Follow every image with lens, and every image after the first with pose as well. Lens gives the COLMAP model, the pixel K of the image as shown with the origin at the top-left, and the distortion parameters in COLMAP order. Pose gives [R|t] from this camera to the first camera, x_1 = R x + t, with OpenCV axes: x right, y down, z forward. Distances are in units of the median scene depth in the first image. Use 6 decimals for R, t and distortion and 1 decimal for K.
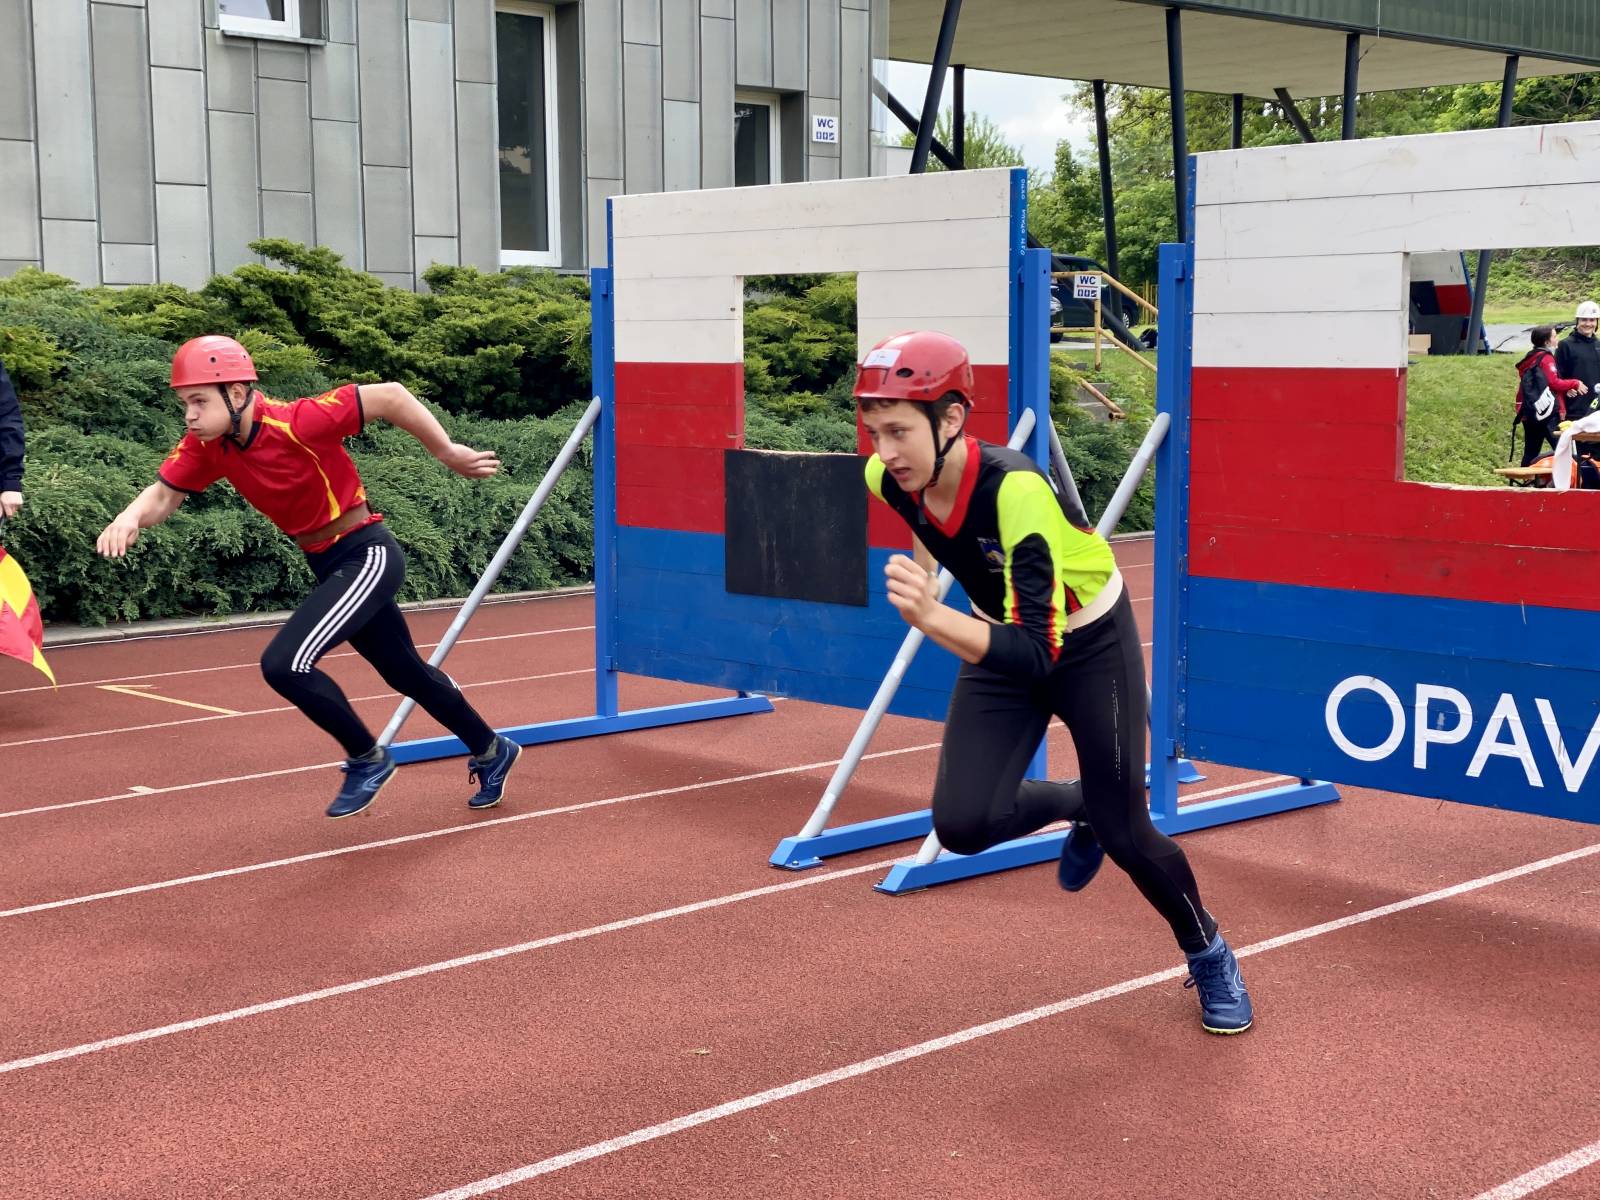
lens RADIAL K [[2387.3, 0, 786.8], [0, 2387.3, 604.3], [0, 0, 1]] dist [0.188725, -0.411387]
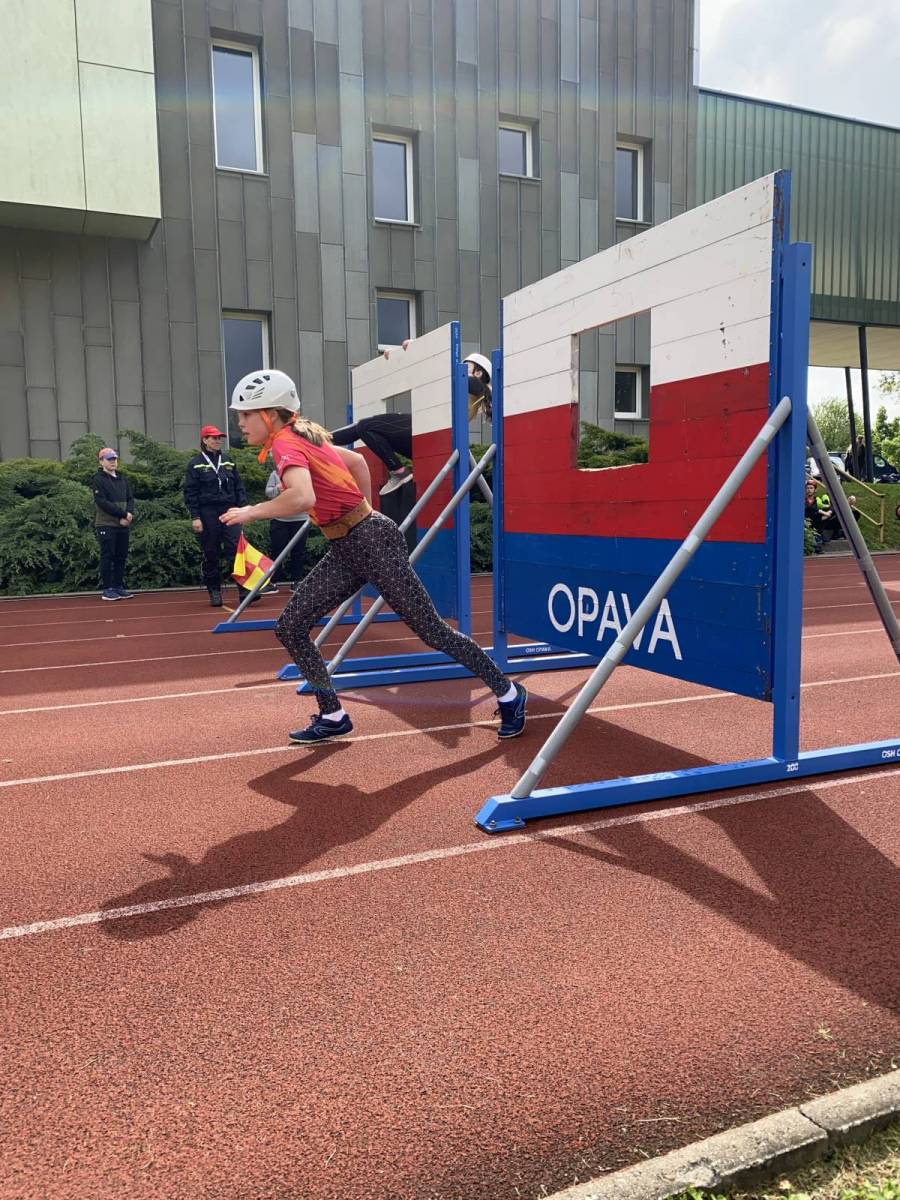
lens RADIAL K [[911.3, 0, 448.0], [0, 911.3, 599.7], [0, 0, 1]] dist [0.010912, -0.007197]
pose [[0.937525, 0.019005, -0.347400, 0.284571], [-0.021382, 0.999767, -0.003009, 0.032757], [0.347261, 0.010249, 0.937712, 0.258613]]
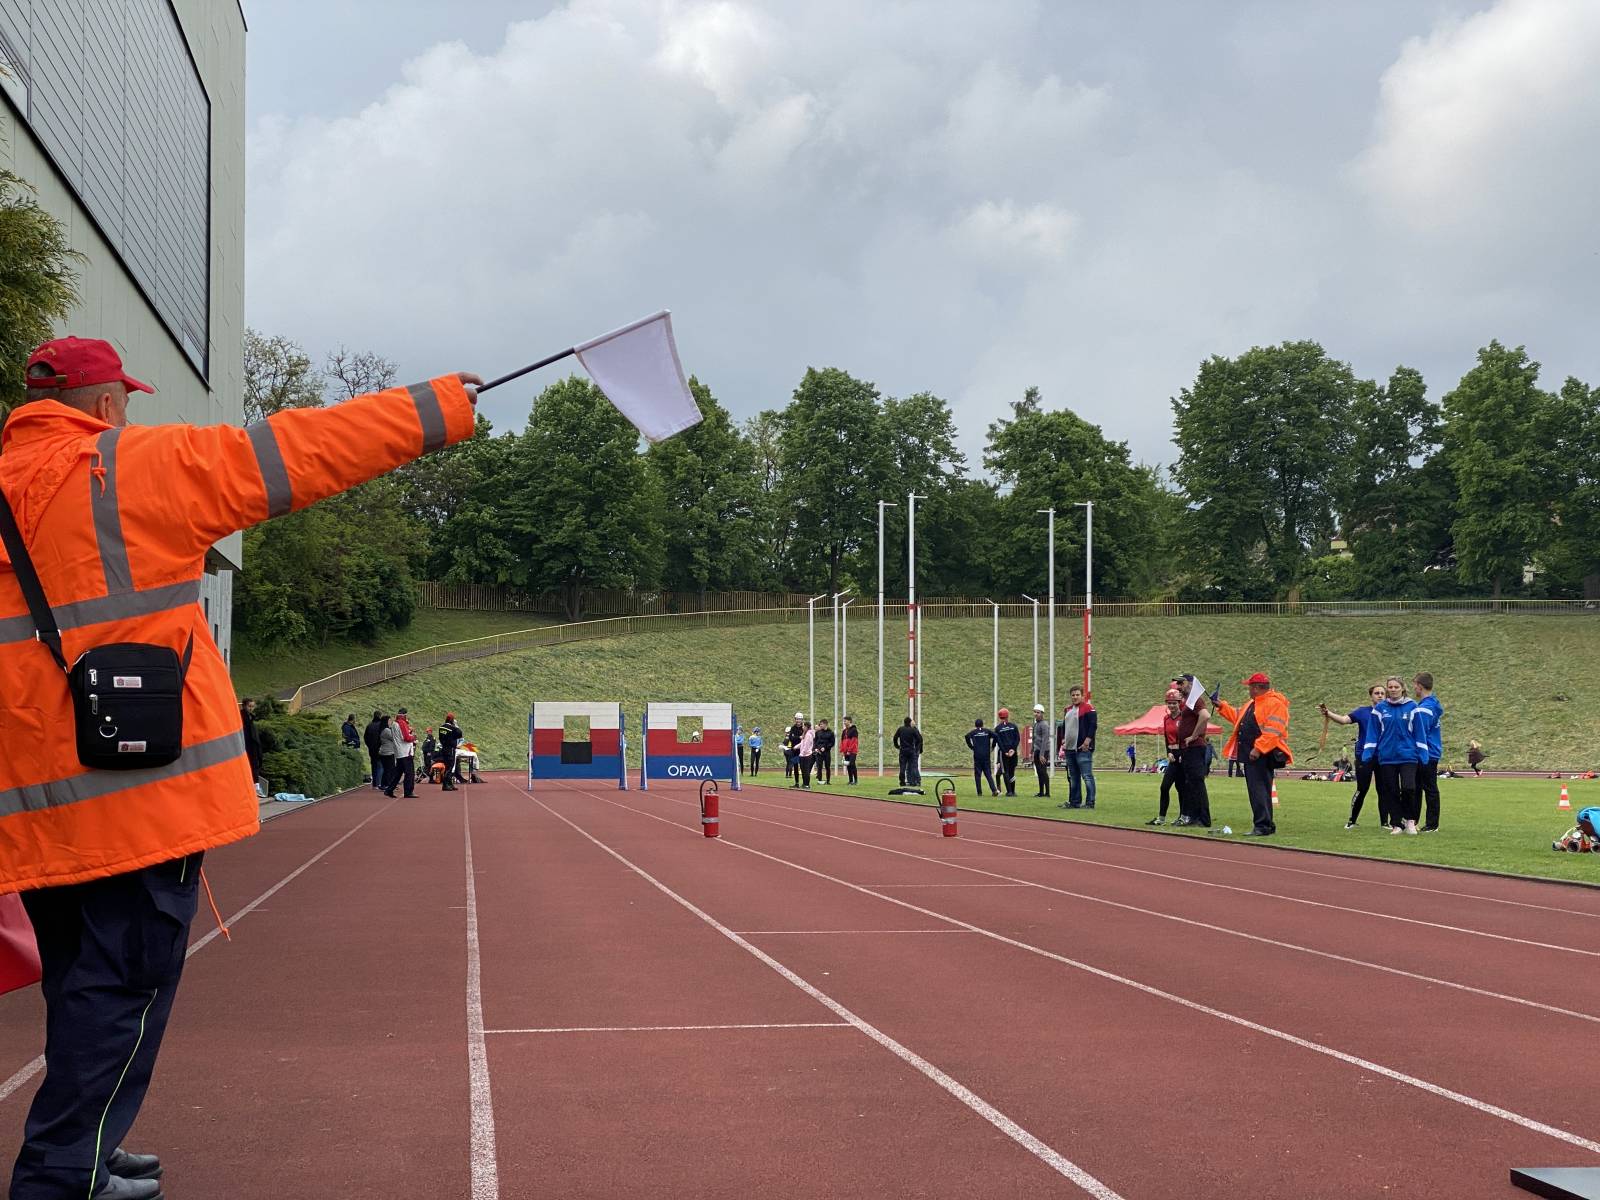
lens RADIAL K [[2724.7, 0, 800.0], [0, 2724.7, 600.0], [0, 0, 1]] dist [-0.146876, -0.058462]
pose [[0.606031, 0.045033, 0.794165, -5.140870], [0.084680, 0.989070, -0.120704, 0.467571], [-0.790921, 0.140400, 0.595594, -3.705354]]
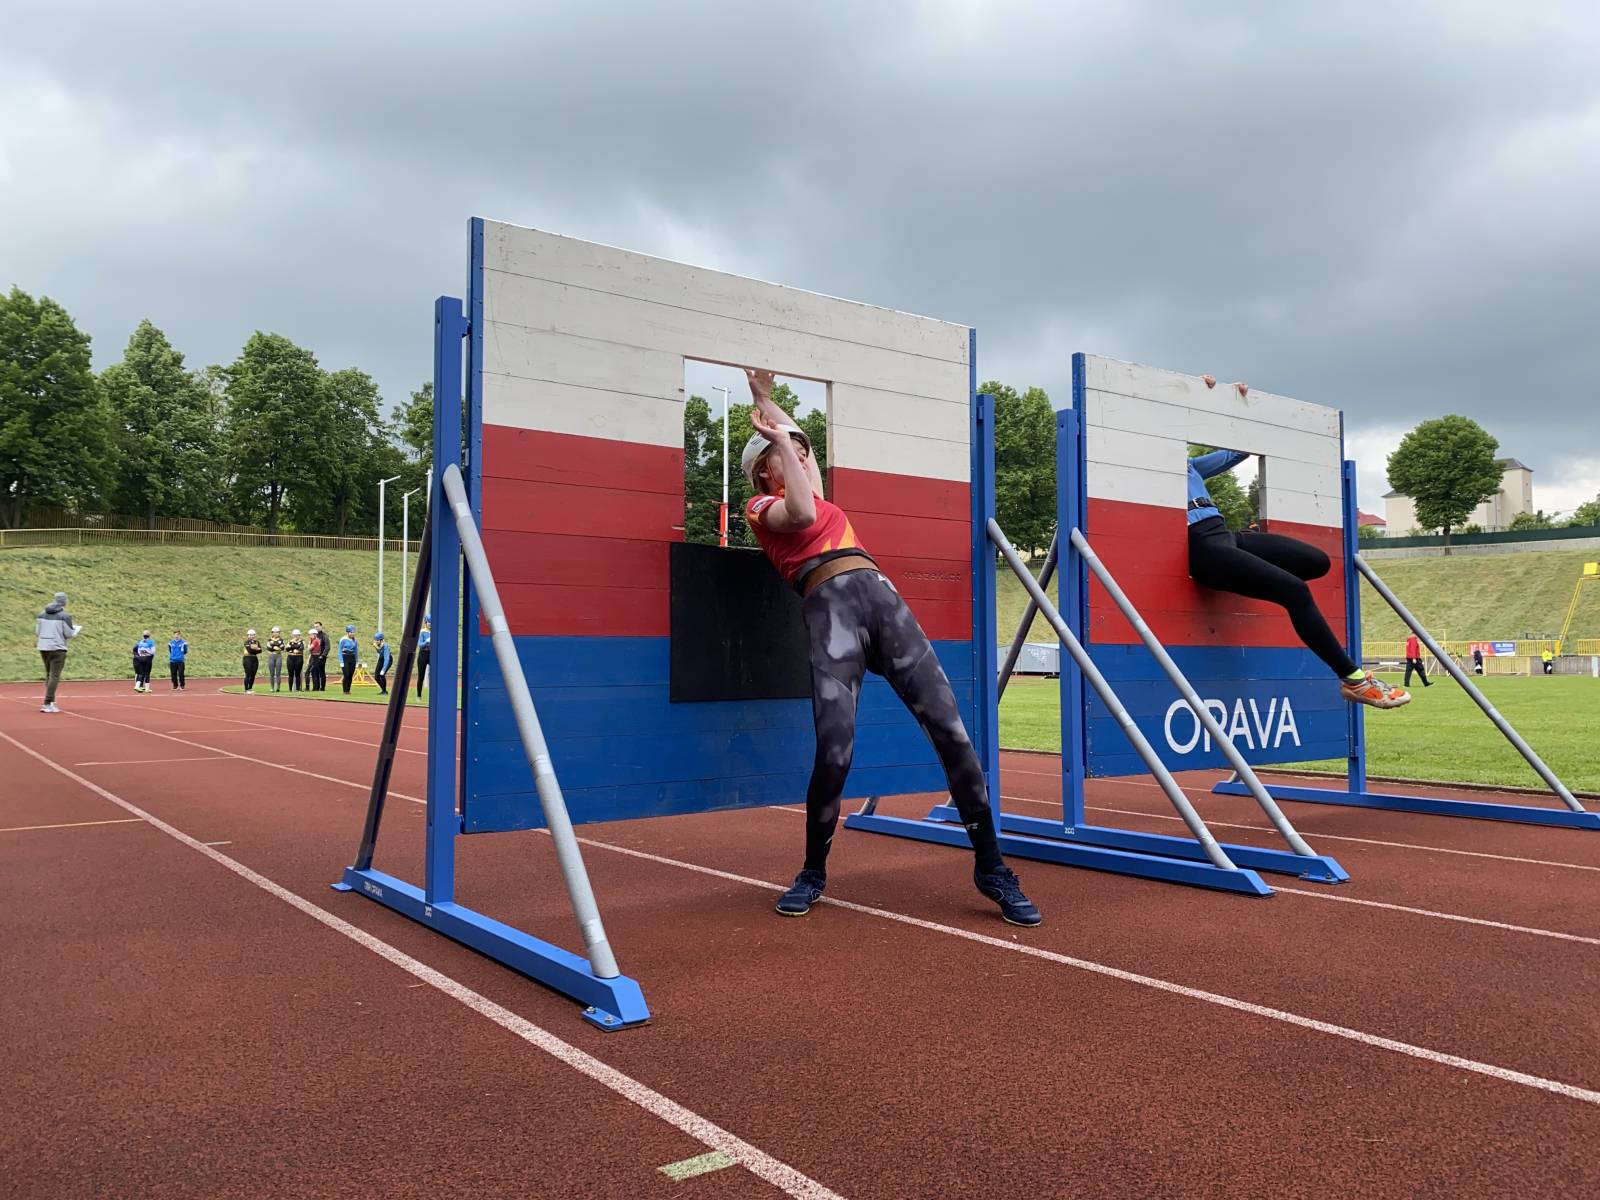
lens RADIAL K [[1217.7, 0, 804.9], [0, 1217.7, 596.8], [0, 0, 1]] dist [0.014799, -0.006855]
pose [[0.127369, 0.053572, 0.990408, -0.431240], [0.109404, 0.991688, -0.067711, -0.007500], [-0.985803, 0.116979, 0.120450, 0.828402]]
